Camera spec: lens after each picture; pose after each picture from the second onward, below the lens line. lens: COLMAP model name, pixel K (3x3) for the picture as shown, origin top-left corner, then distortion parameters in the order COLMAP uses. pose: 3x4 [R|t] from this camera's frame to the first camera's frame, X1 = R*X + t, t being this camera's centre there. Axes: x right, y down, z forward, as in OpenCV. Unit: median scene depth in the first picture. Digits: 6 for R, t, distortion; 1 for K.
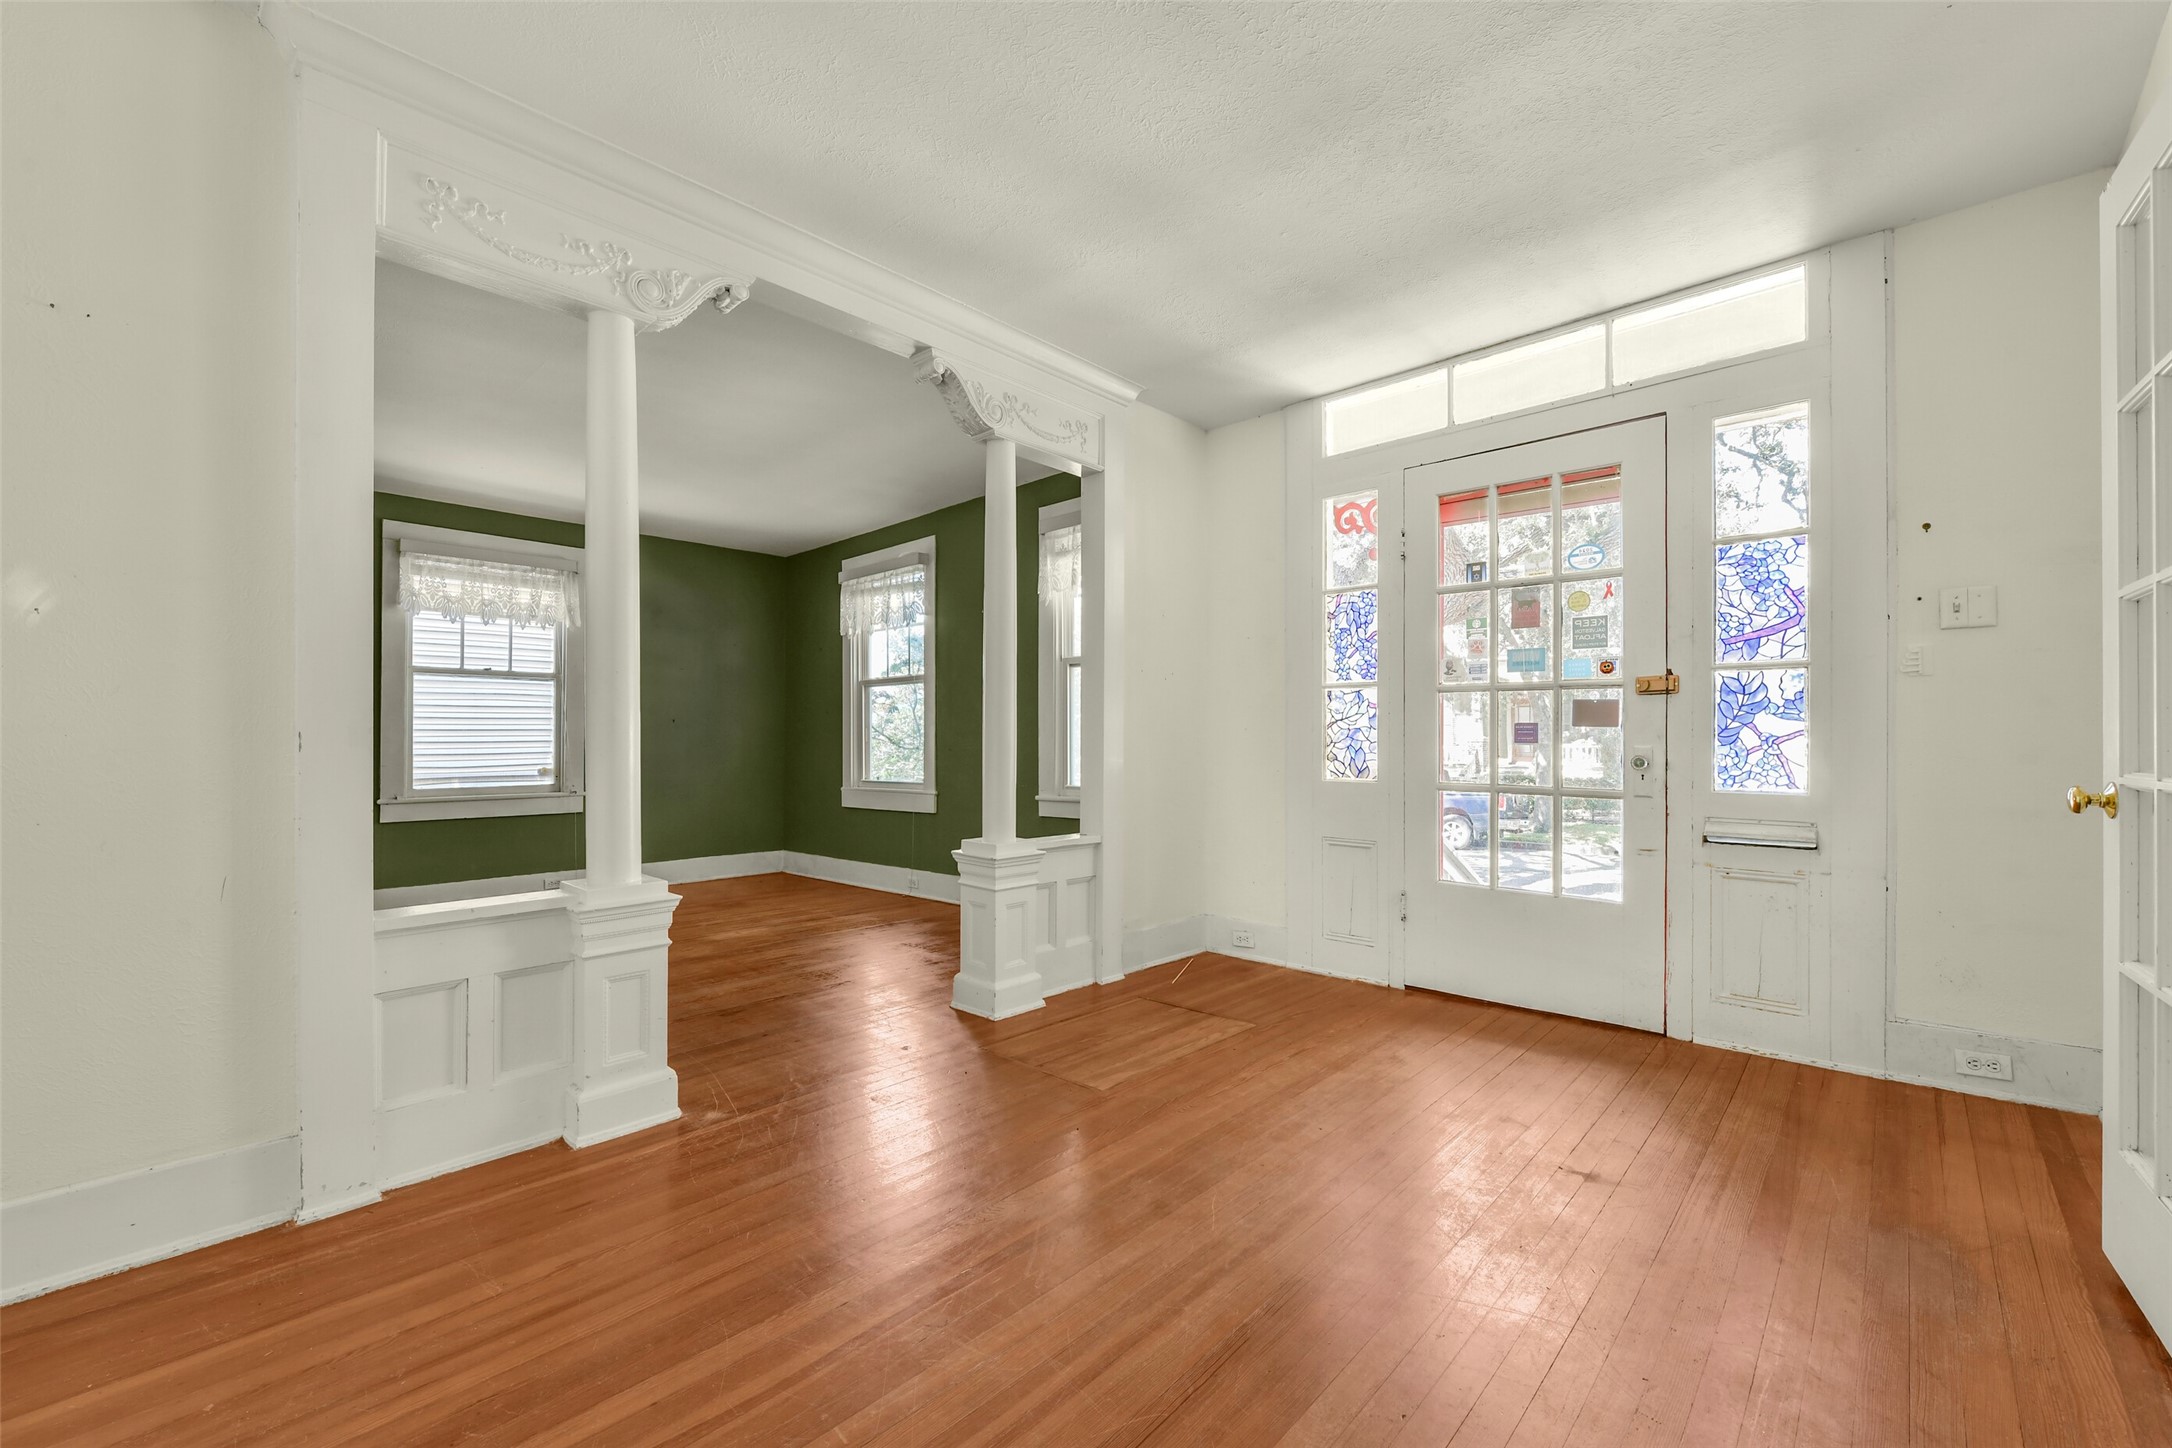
lens RADIAL K [[881.5, 0, 1077.1], [0, 881.5, 731.2], [0, 0, 1]] dist [-0.009821, -0.000092]
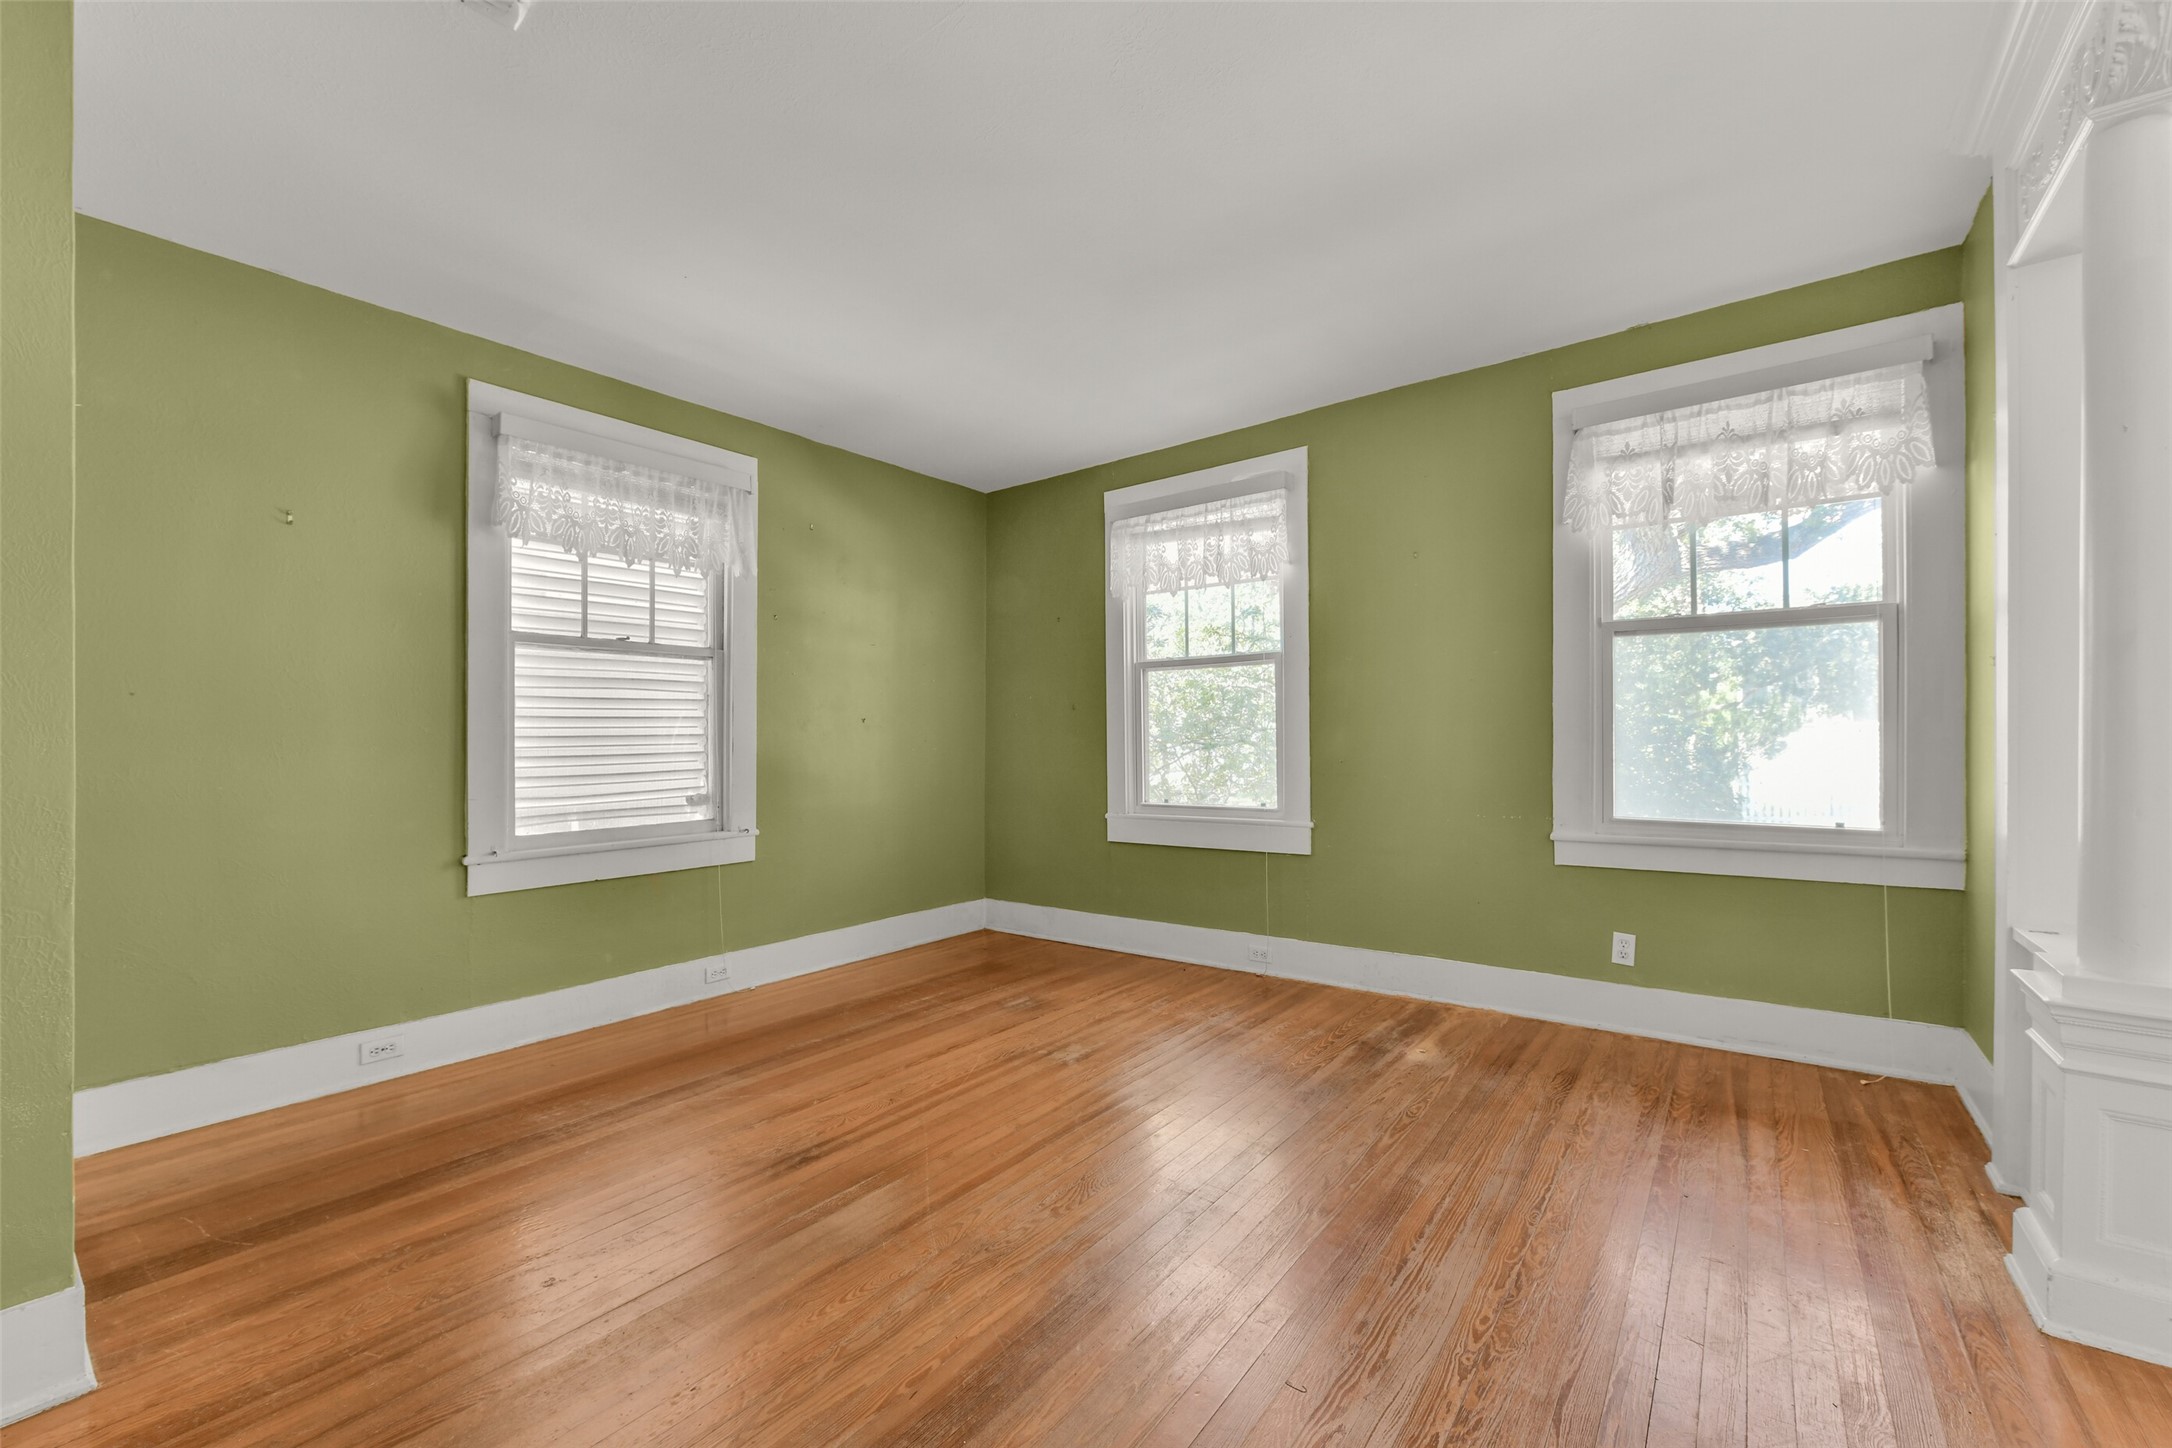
lens RADIAL K [[881.5, 0, 1089.9], [0, 881.5, 732.7], [0, 0, 1]] dist [-0.009821, -0.000092]
pose [[0.994935, -0.004975, 0.100398, -0.394217], [0.004475, 0.999976, 0.005206, -0.005766], [-0.100421, -0.004730, 0.994934, 0.334181]]
